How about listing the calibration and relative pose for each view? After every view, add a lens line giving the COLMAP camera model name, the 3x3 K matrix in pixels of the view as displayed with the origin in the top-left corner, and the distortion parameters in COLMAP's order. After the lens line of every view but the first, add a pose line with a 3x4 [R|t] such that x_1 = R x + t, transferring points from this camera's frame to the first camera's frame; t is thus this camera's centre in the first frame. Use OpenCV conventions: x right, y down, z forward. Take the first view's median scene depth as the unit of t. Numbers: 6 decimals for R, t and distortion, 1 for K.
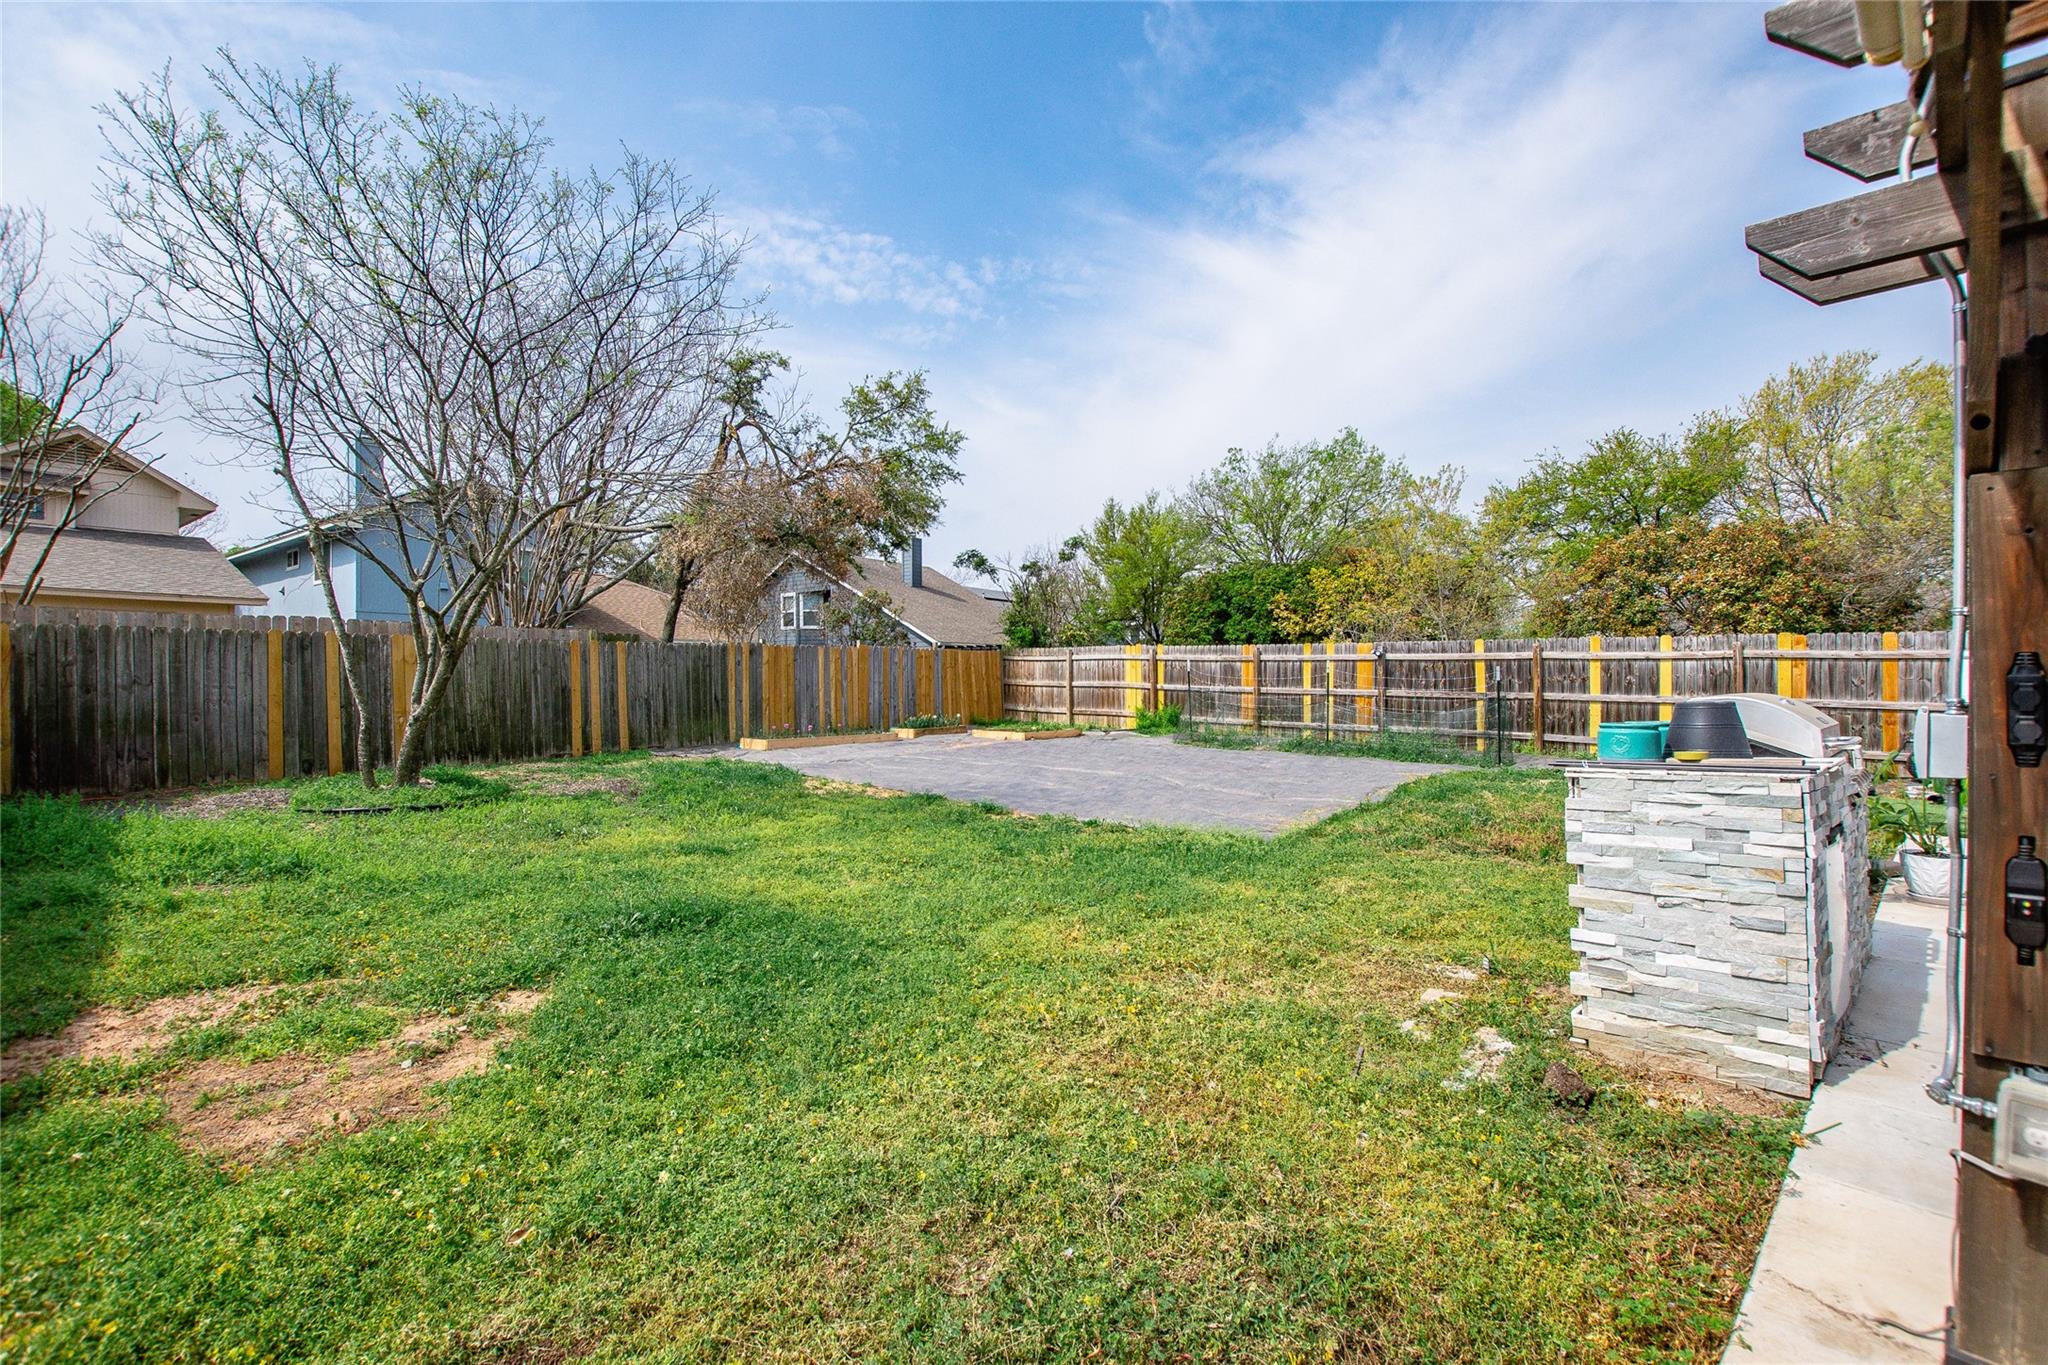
lens RADIAL K [[903.0, 0, 1024.3], [0, 903.0, 675.0], [0, 0, 1]] dist [-0.034676, 0.000677]
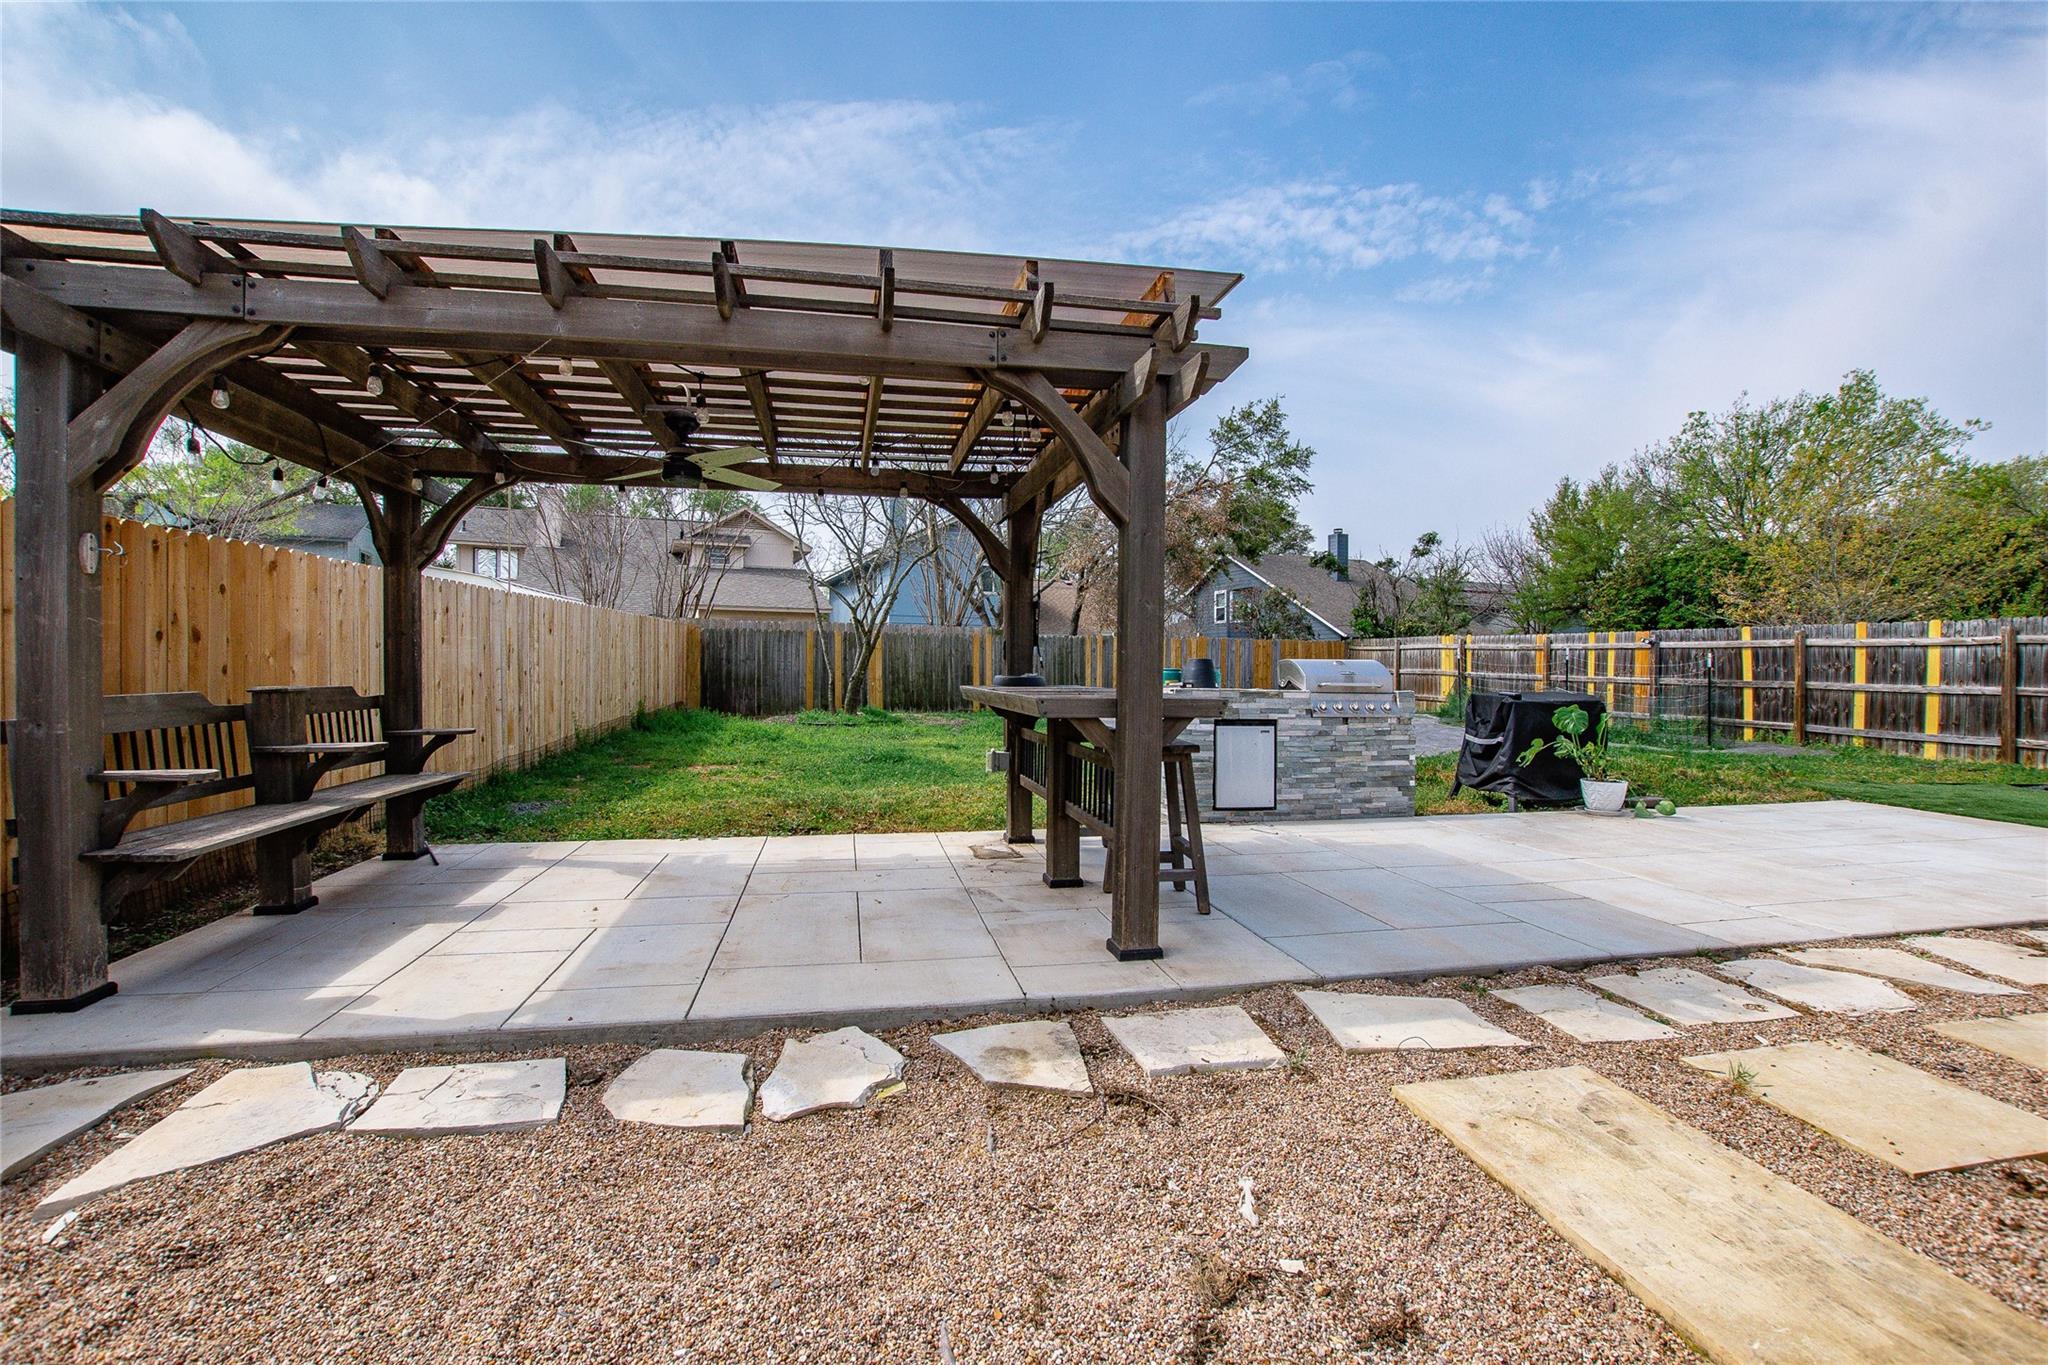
lens RADIAL K [[899.3, 0, 1022.6], [0, 899.3, 674.6], [0, 0, 1]] dist [-0.037955, 0.004112]
pose [[0.851980, 0.014768, -0.523367, 0.323495], [-0.010945, 0.999886, 0.010397, 0.010812], [0.523461, -0.003130, 0.852044, -0.220964]]
